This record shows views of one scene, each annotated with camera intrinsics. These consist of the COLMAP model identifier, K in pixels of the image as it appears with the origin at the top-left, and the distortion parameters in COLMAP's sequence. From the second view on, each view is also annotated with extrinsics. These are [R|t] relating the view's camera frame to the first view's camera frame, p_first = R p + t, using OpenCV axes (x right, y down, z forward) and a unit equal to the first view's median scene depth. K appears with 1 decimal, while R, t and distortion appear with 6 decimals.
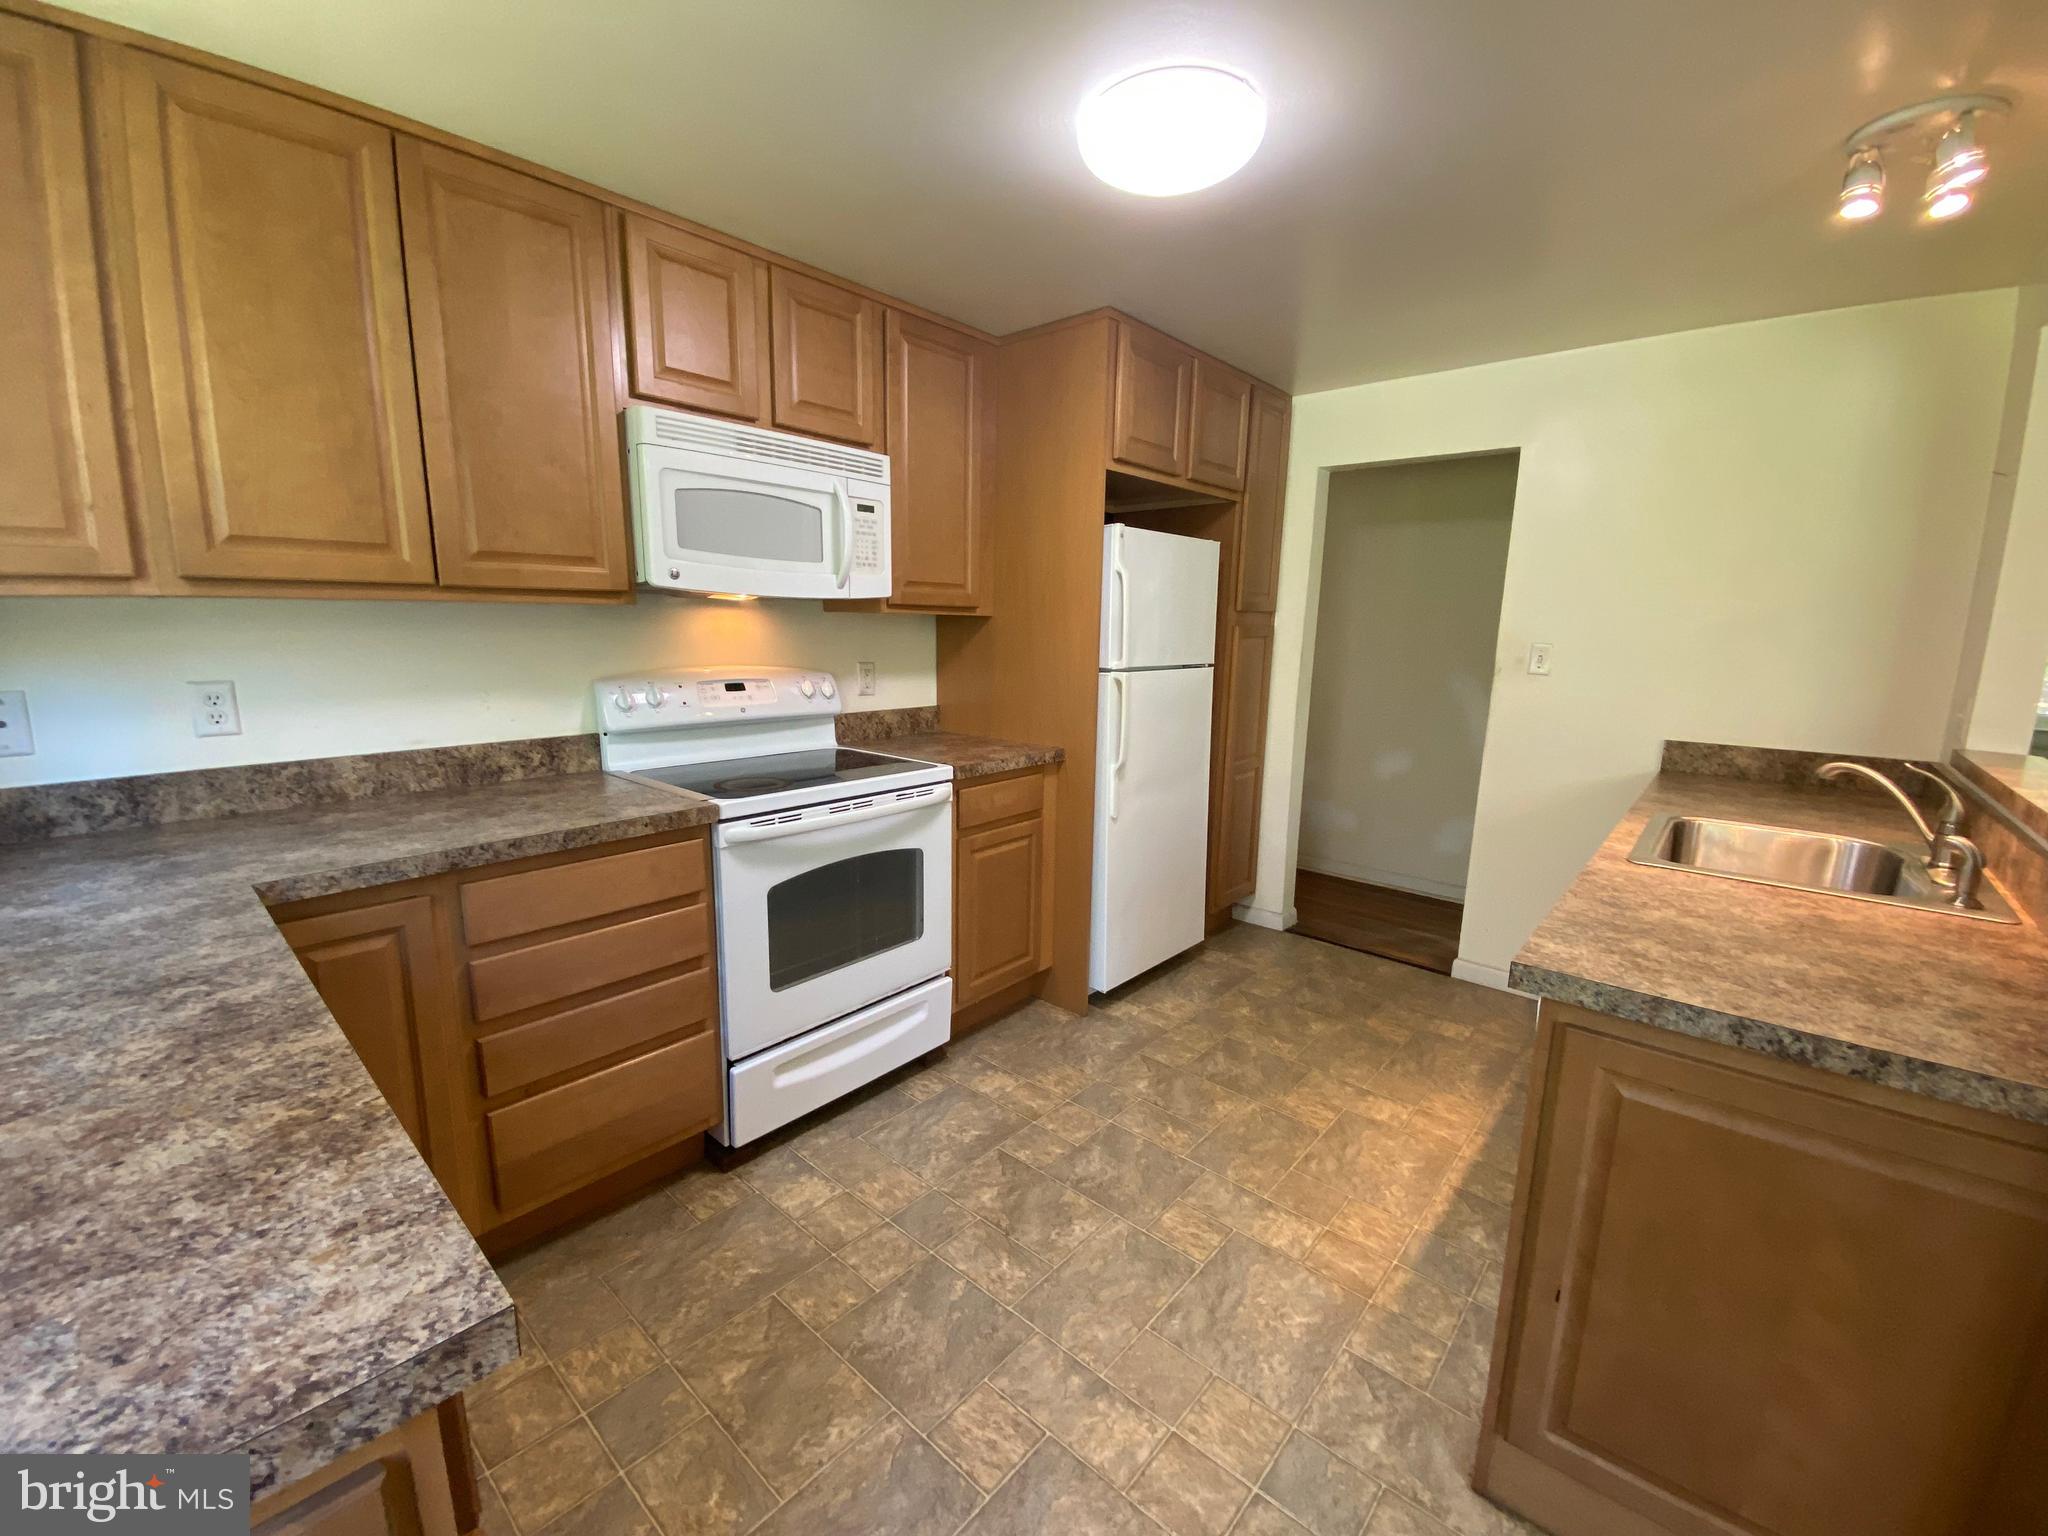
lens RADIAL K [[820.4, 0, 1026.3], [0, 820.4, 776.9], [0, 0, 1]] dist [0.027451, -0.021529]
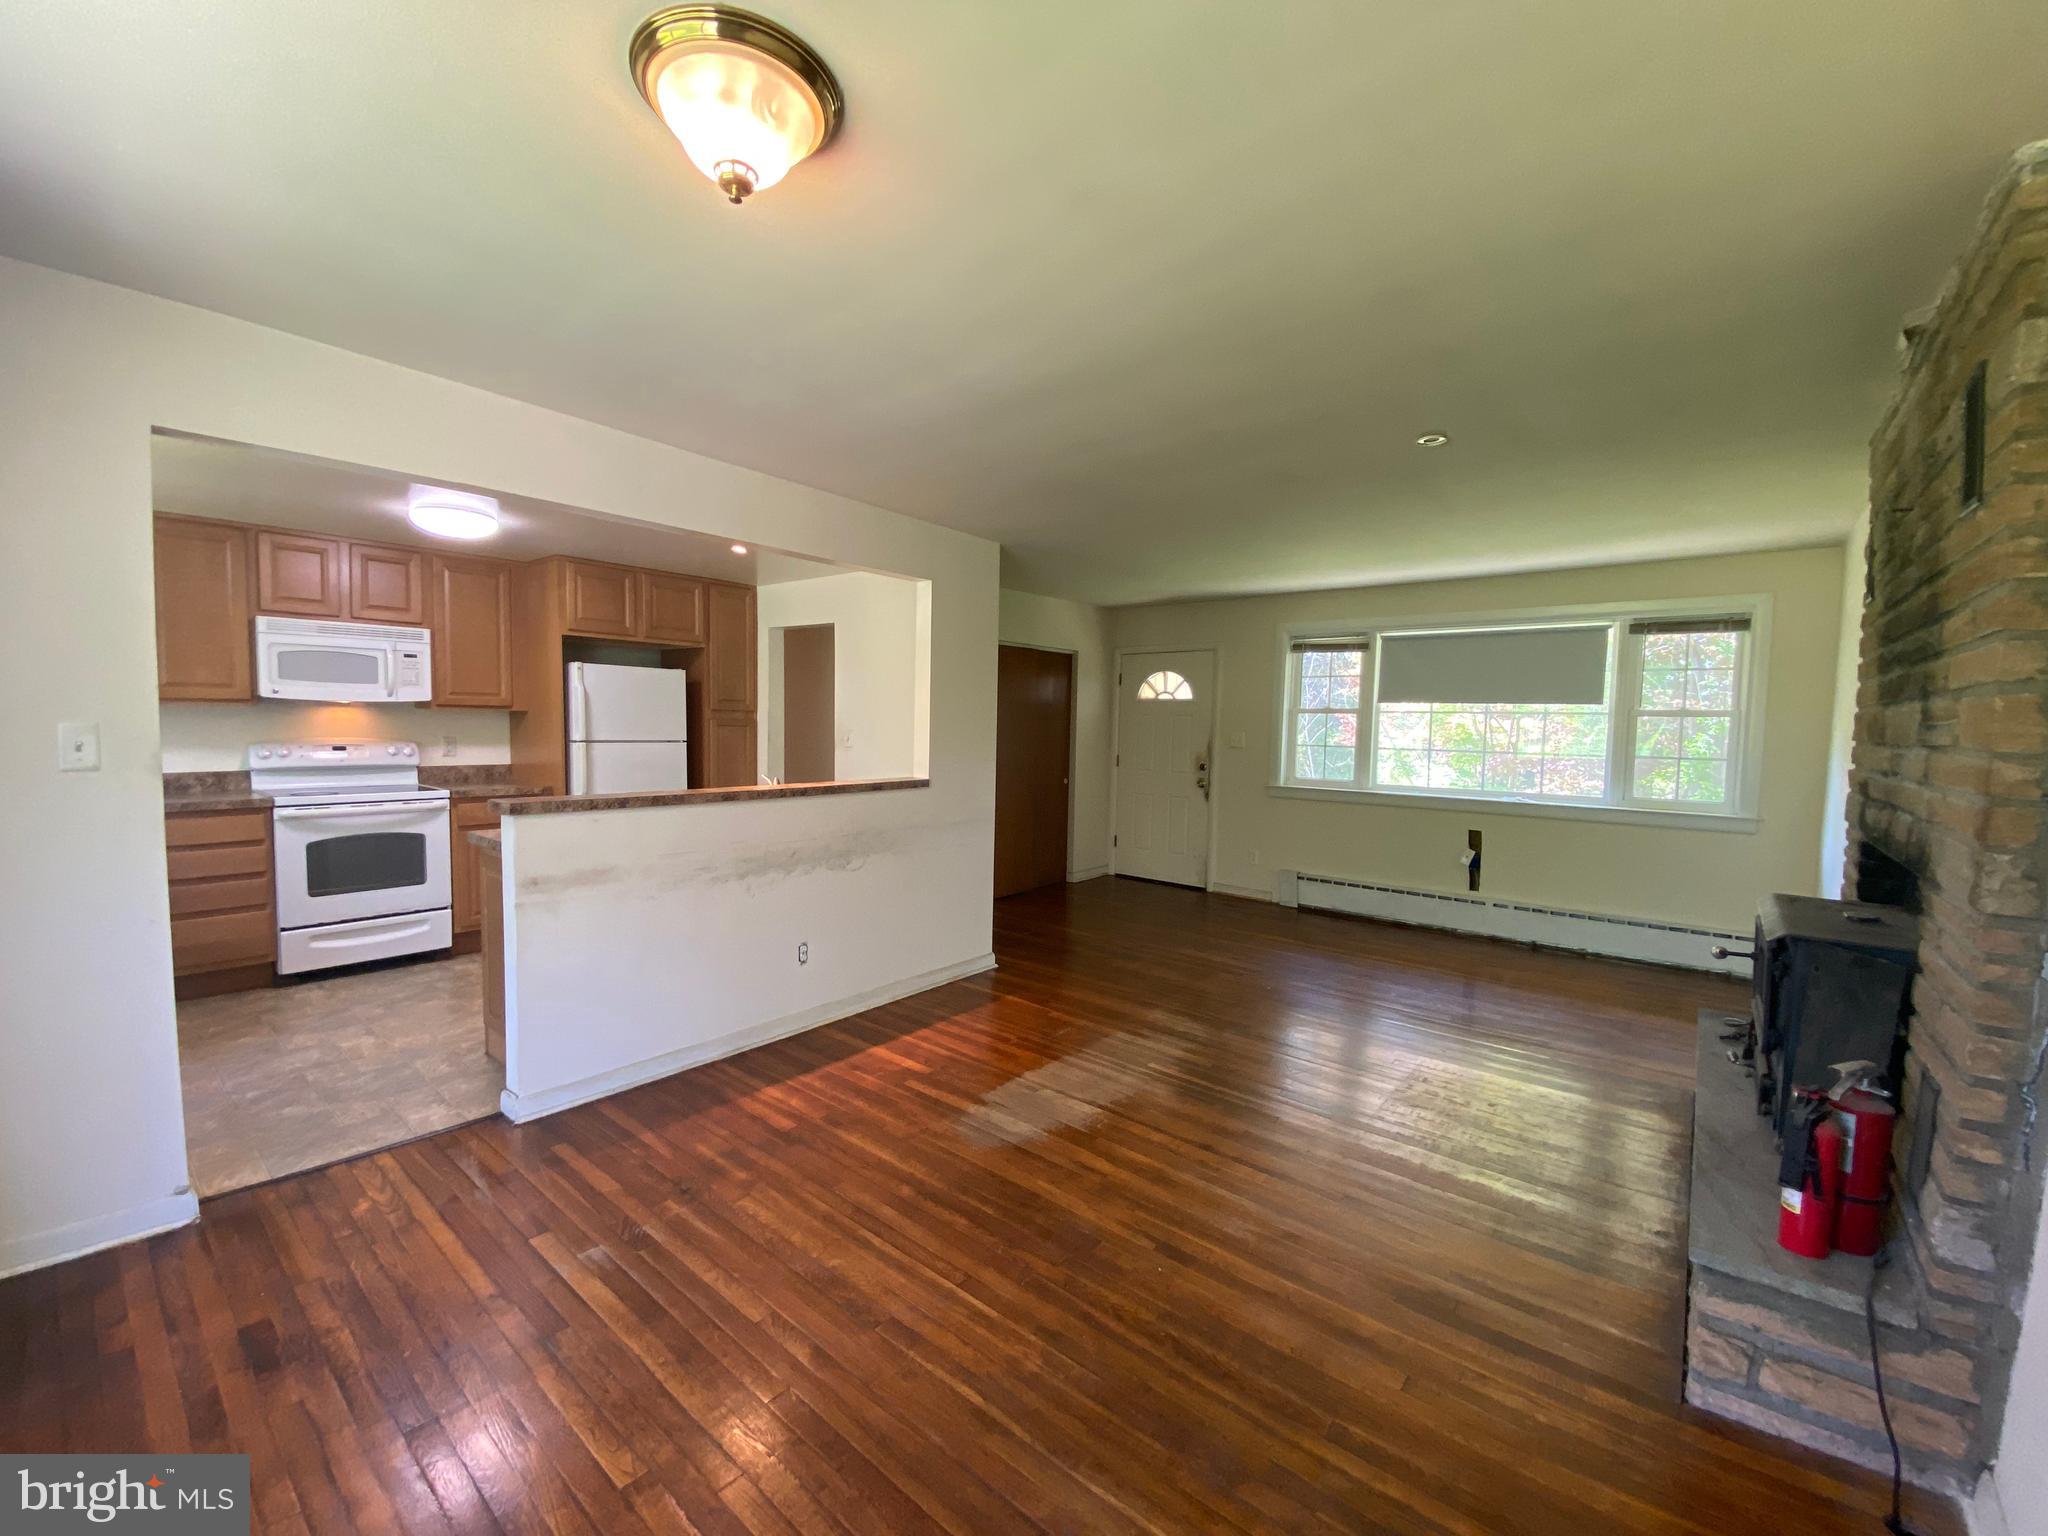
lens RADIAL K [[825.3, 0, 1007.7], [0, 825.3, 772.8], [0, 0, 1]] dist [0.026753, -0.023676]
pose [[0.999726, 0.003261, 0.023164, 1.182244], [-0.000432, 0.992641, -0.121090, 0.182768], [-0.023389, 0.121046, 0.992371, -0.950260]]
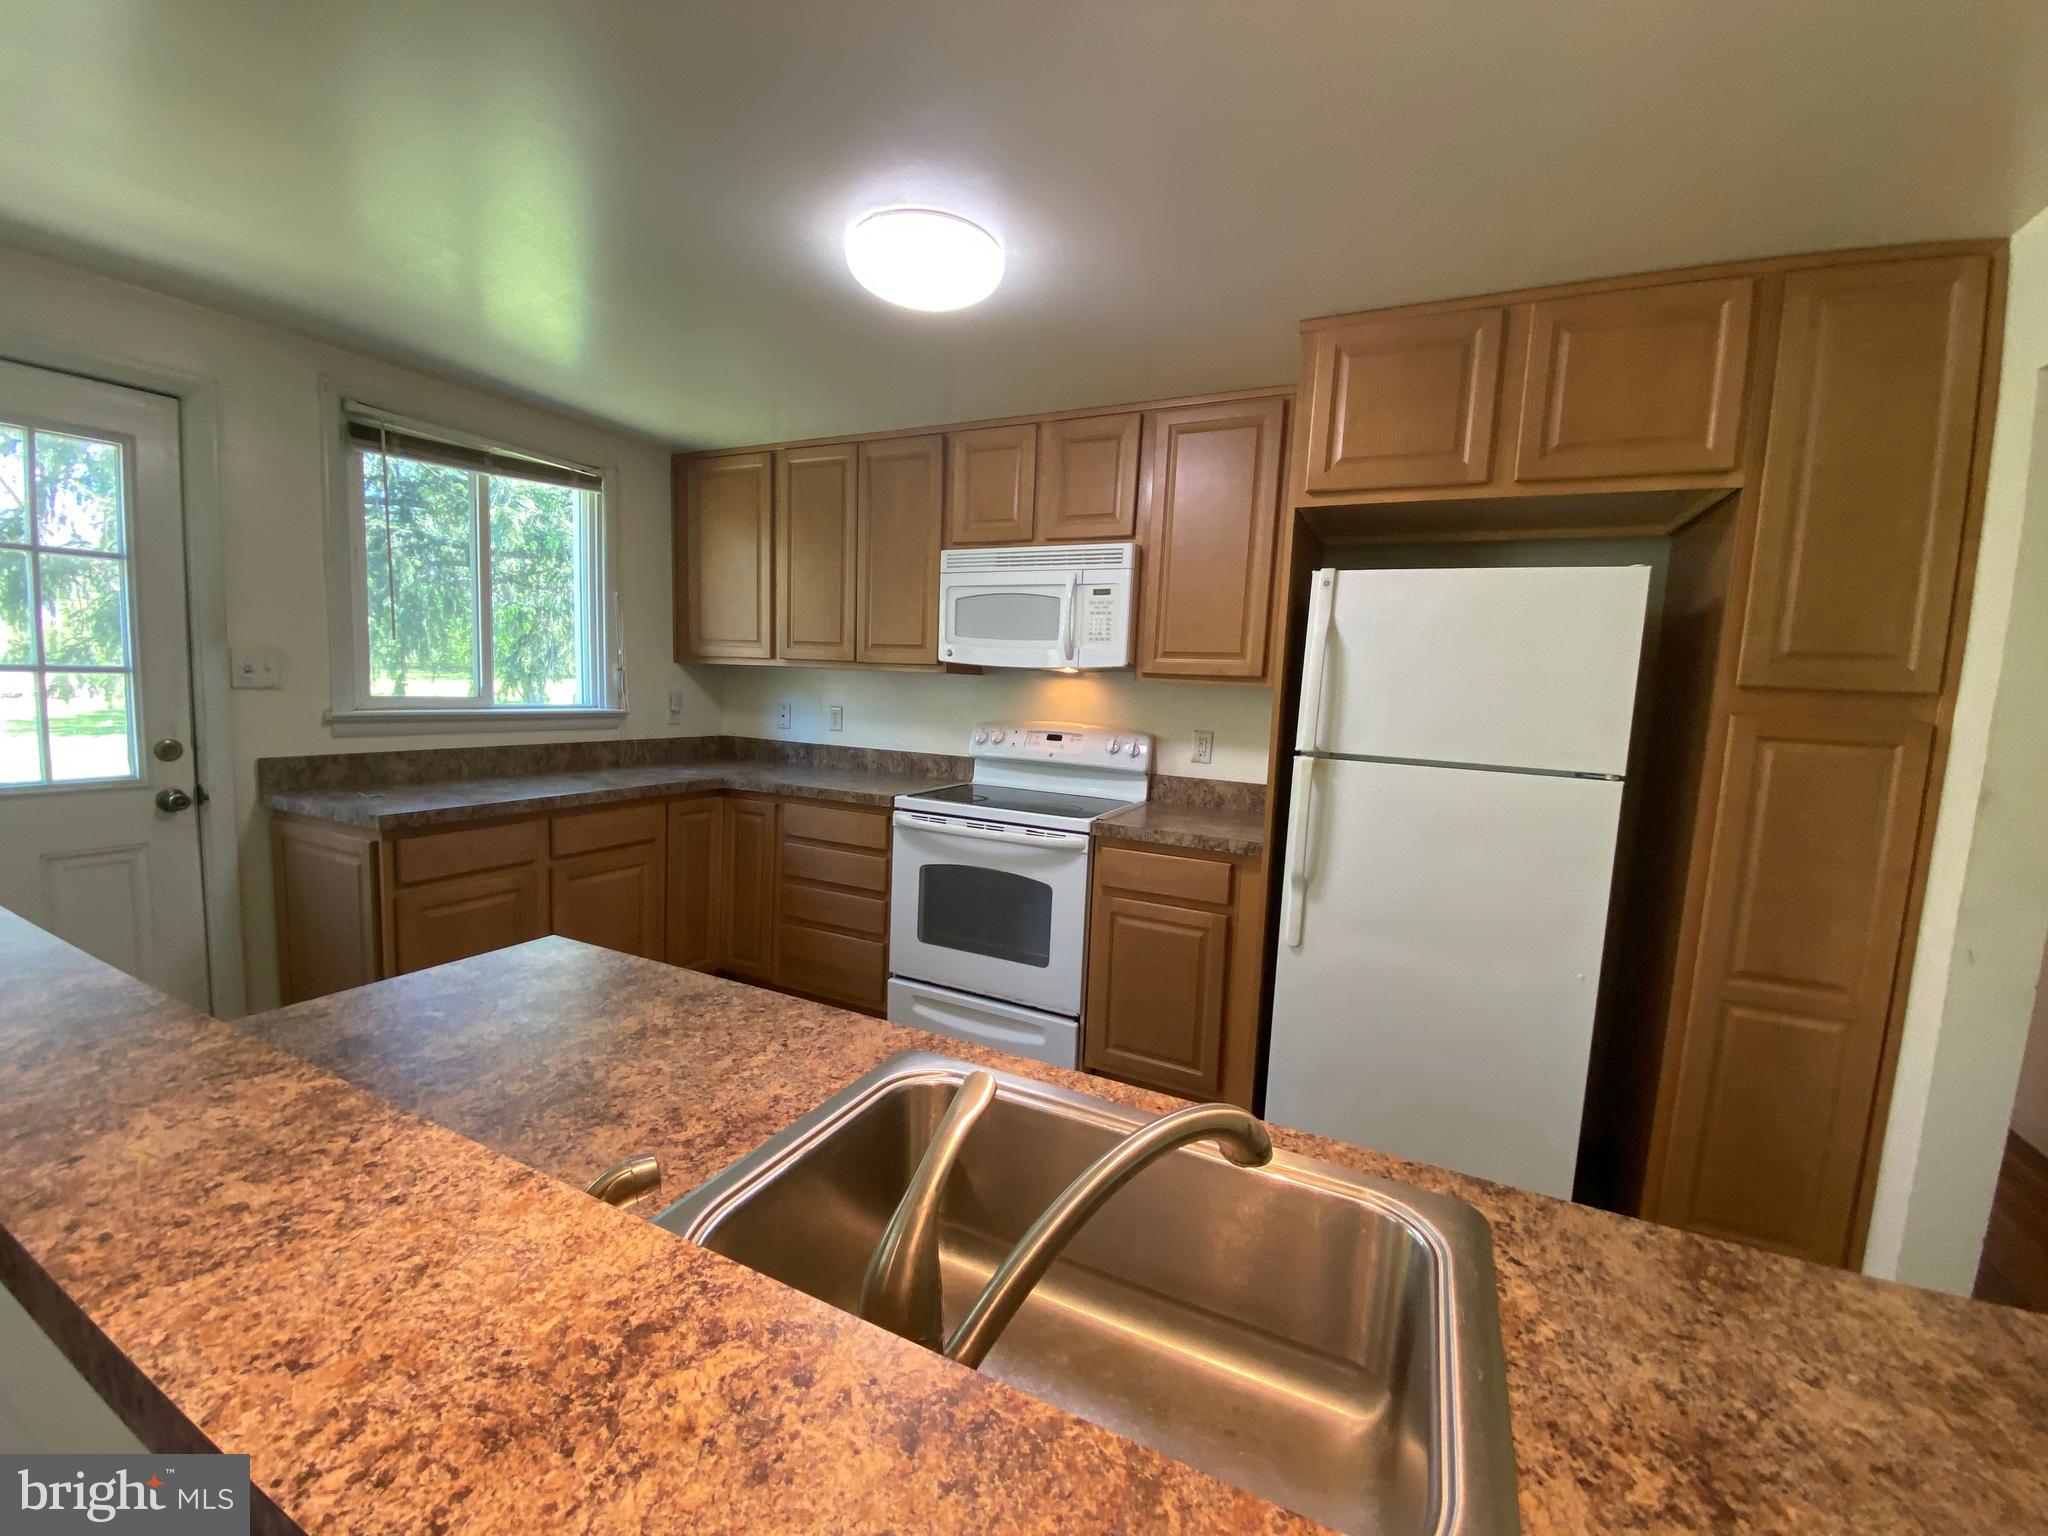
lens RADIAL K [[825.3, 0, 1007.7], [0, 825.3, 772.8], [0, 0, 1]] dist [0.026753, -0.023676]
pose [[0.258428, 0.100932, -0.960743, 0.937165], [-0.218165, 0.974931, 0.043739, -0.100564], [0.941073, 0.198297, 0.273969, 0.615776]]
